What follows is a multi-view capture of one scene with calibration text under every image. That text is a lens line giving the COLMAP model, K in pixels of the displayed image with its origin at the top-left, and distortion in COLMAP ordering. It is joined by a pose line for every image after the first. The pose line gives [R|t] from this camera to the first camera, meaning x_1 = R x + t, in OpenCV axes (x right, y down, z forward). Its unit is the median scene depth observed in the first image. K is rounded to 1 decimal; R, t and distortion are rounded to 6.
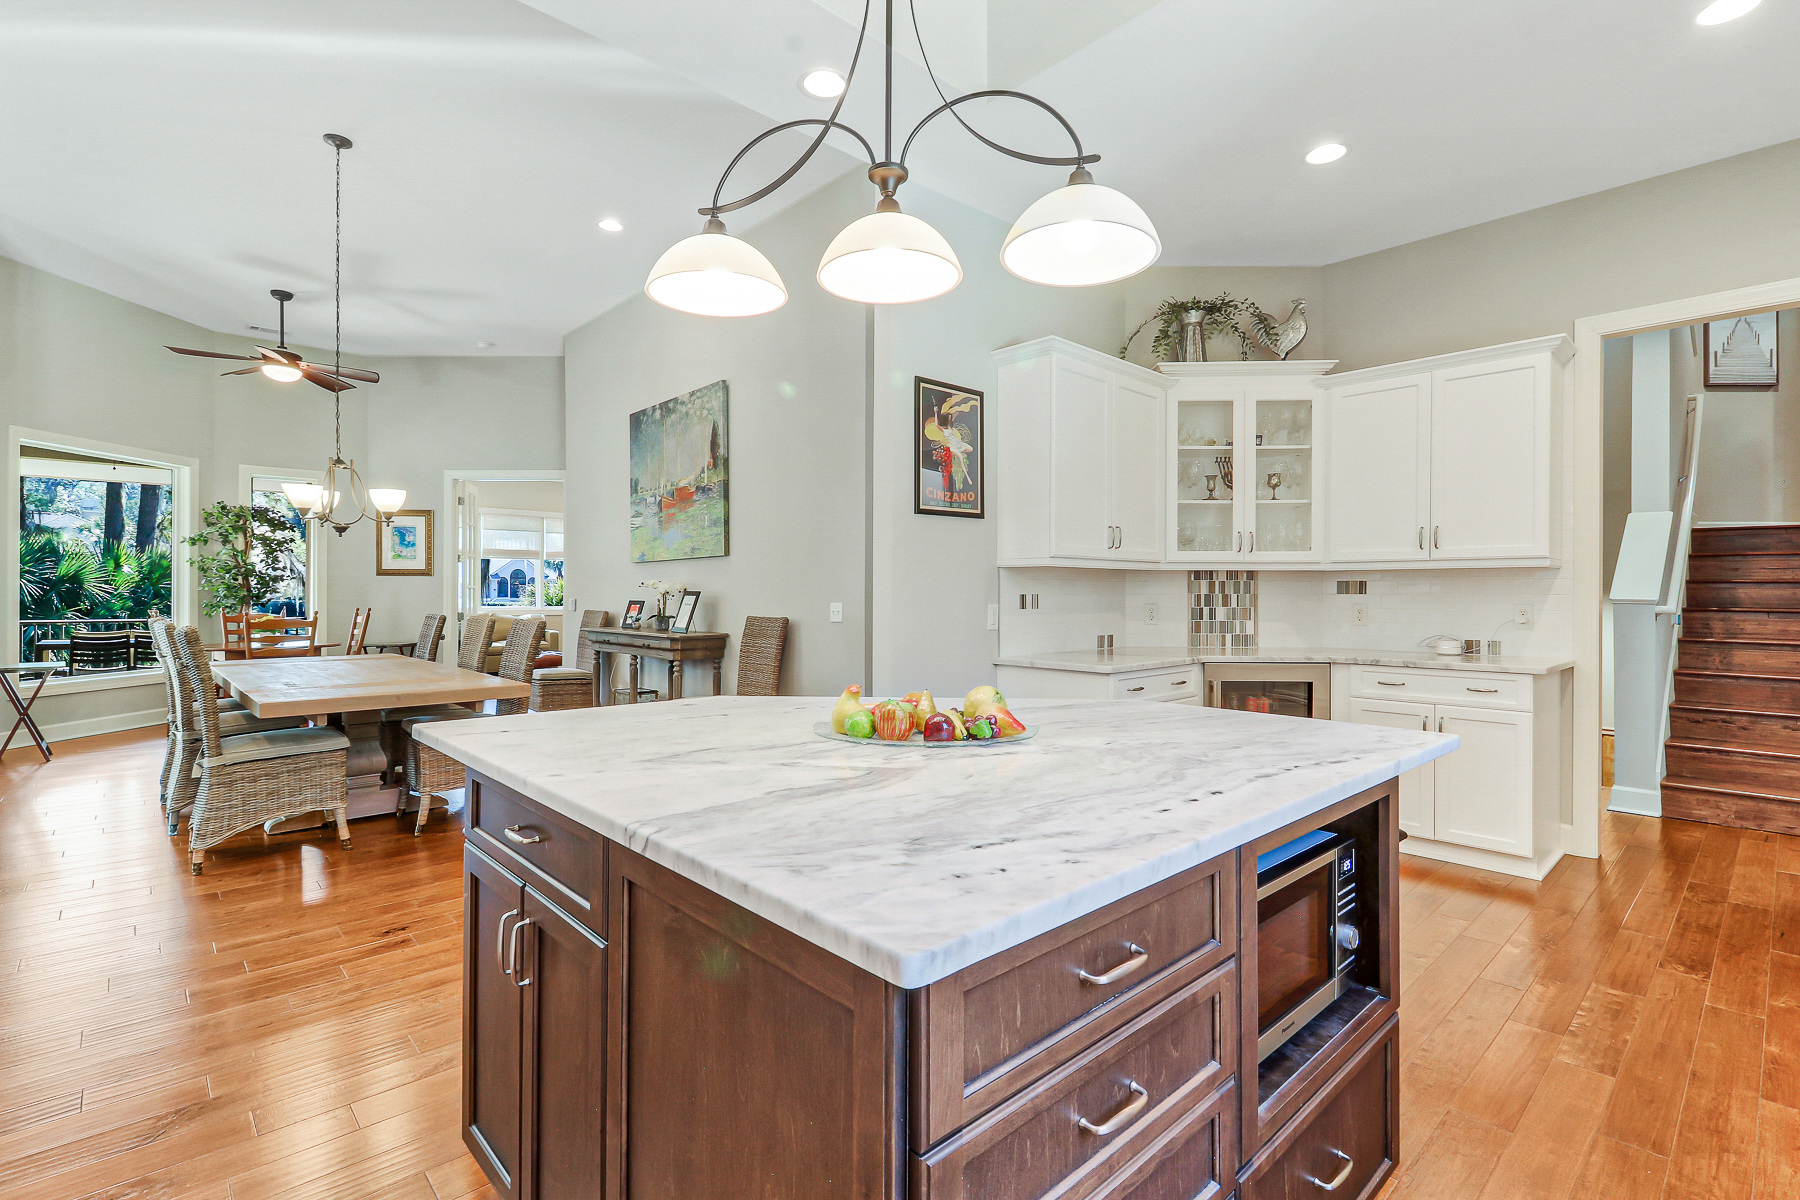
lens RADIAL K [[825.1, 0, 903.5], [0, 825.1, 595.8], [0, 0, 1]] dist [0.014729, -0.012499]
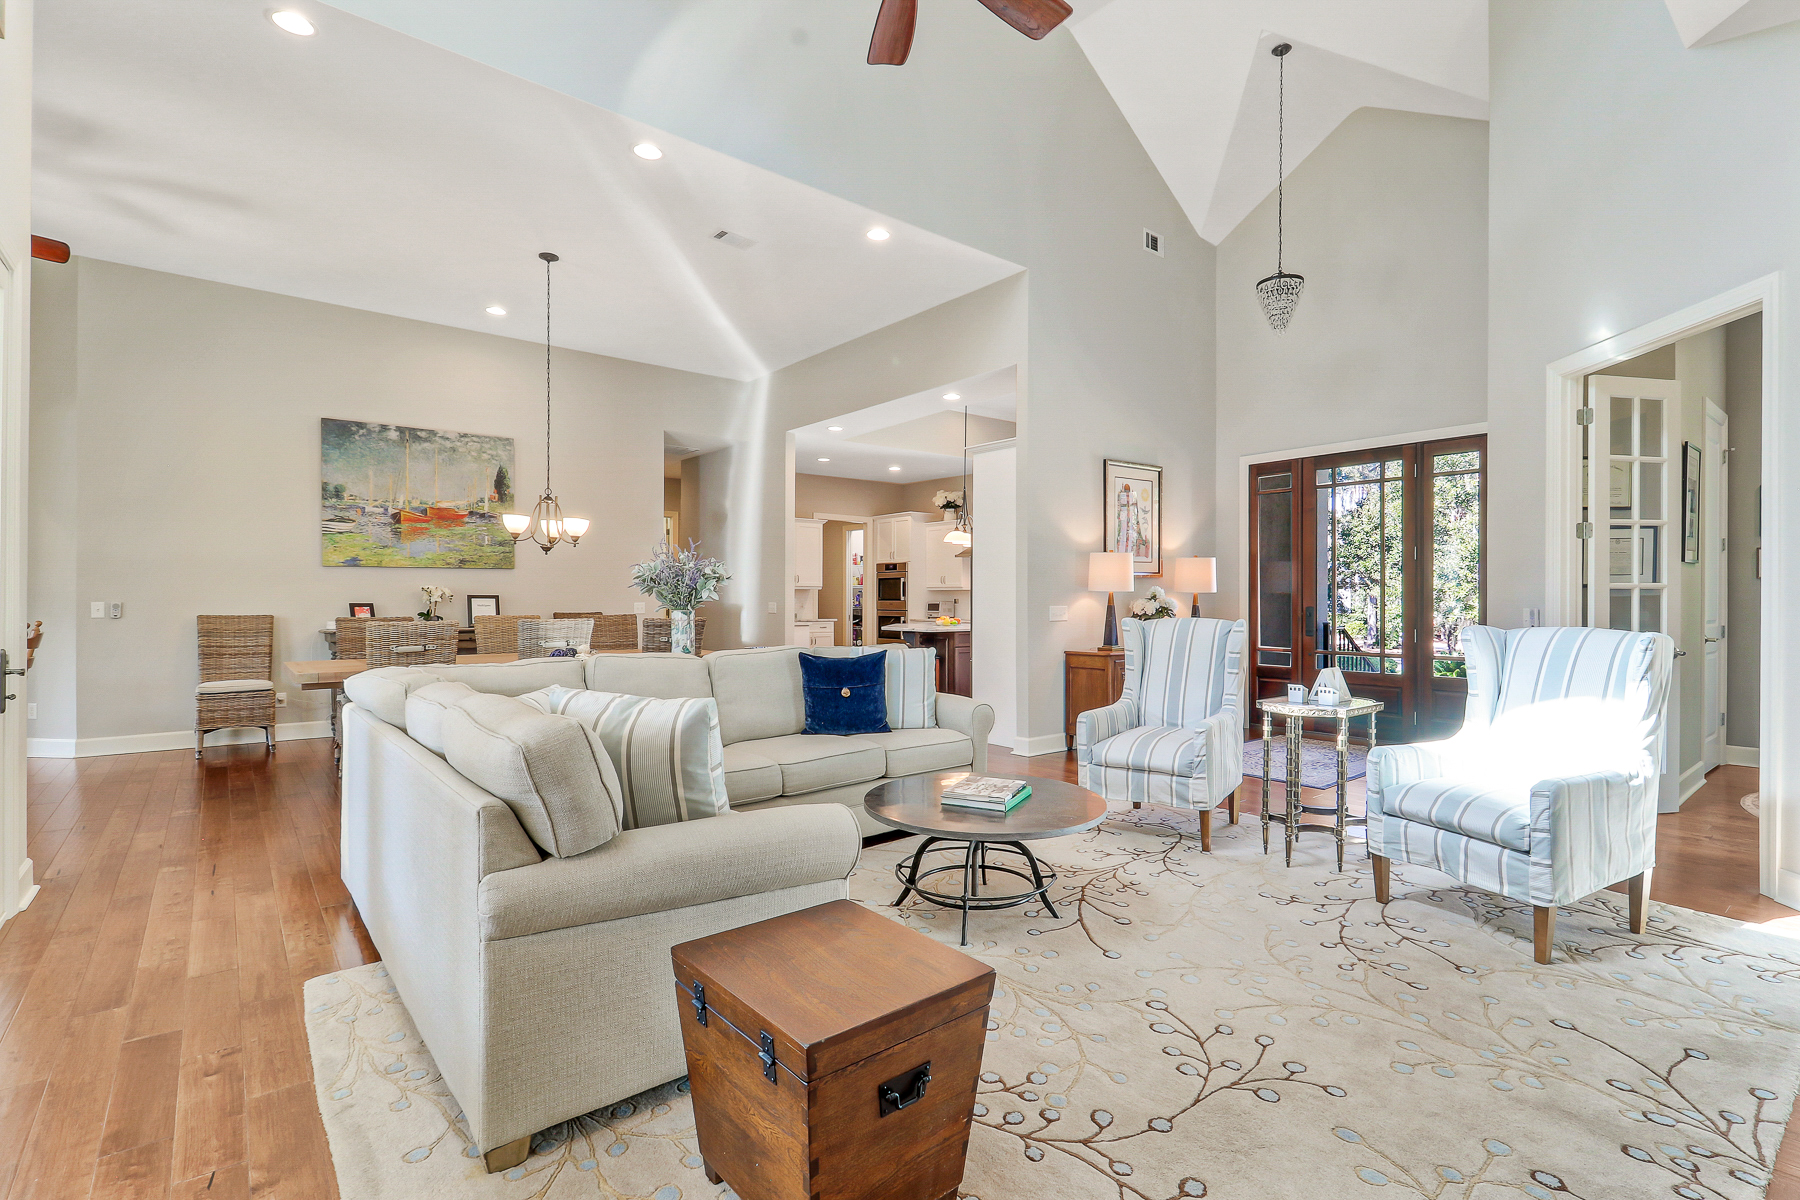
lens RADIAL K [[829.0, 0, 913.8], [0, 829.0, 597.9], [0, 0, 1]] dist [0.016100, -0.010722]
pose [[0.059997, -0.000927, 0.998198, -1.881816], [-0.000951, 0.999999, 0.000986, -0.003932], [-0.998198, -0.001009, 0.059996, 0.324085]]
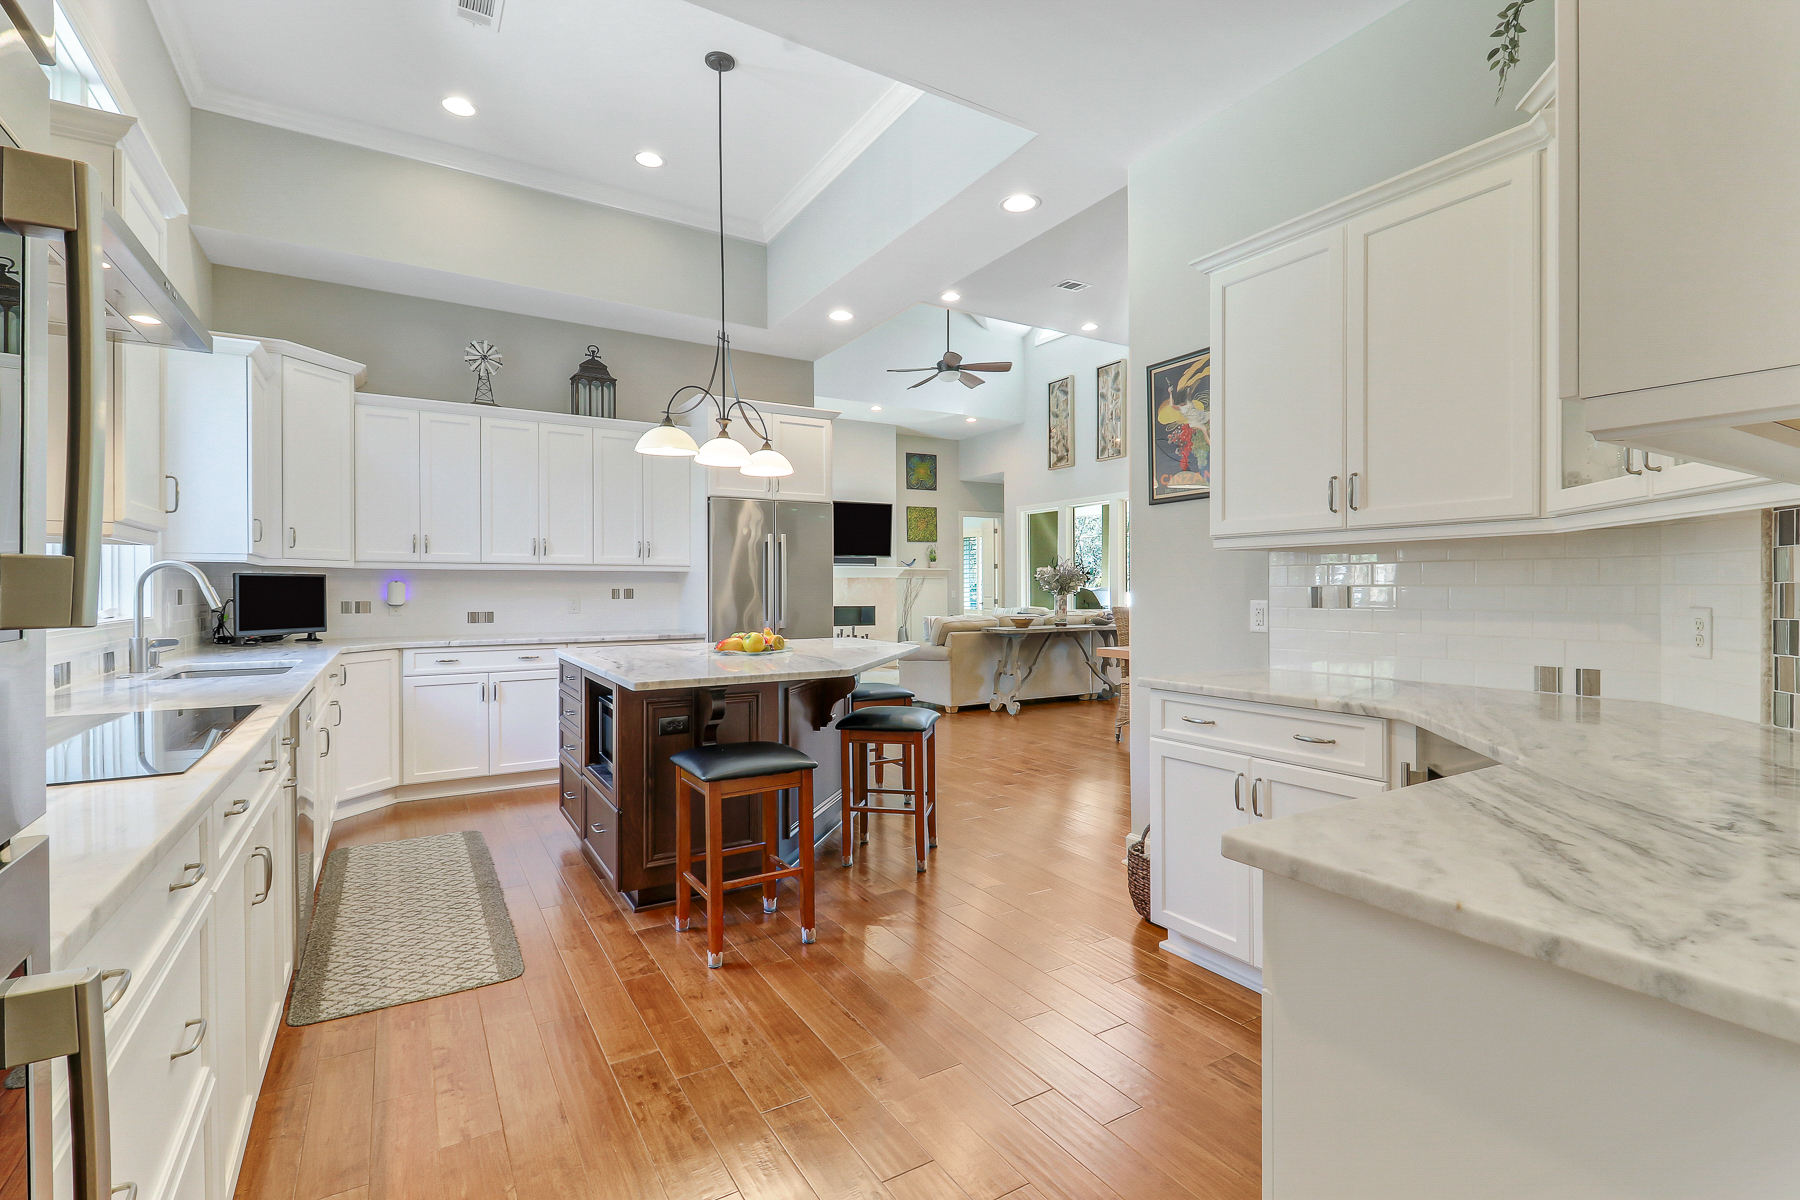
lens RADIAL K [[833.5, 0, 902.9], [0, 833.5, 594.4], [0, 0, 1]] dist [0.000764, -0.000193]
pose [[-0.203567, 0.004519, -0.979051, 0.763443], [-0.002190, 0.999985, 0.005071, 0.001635], [0.979059, 0.003177, -0.203554, 0.666610]]
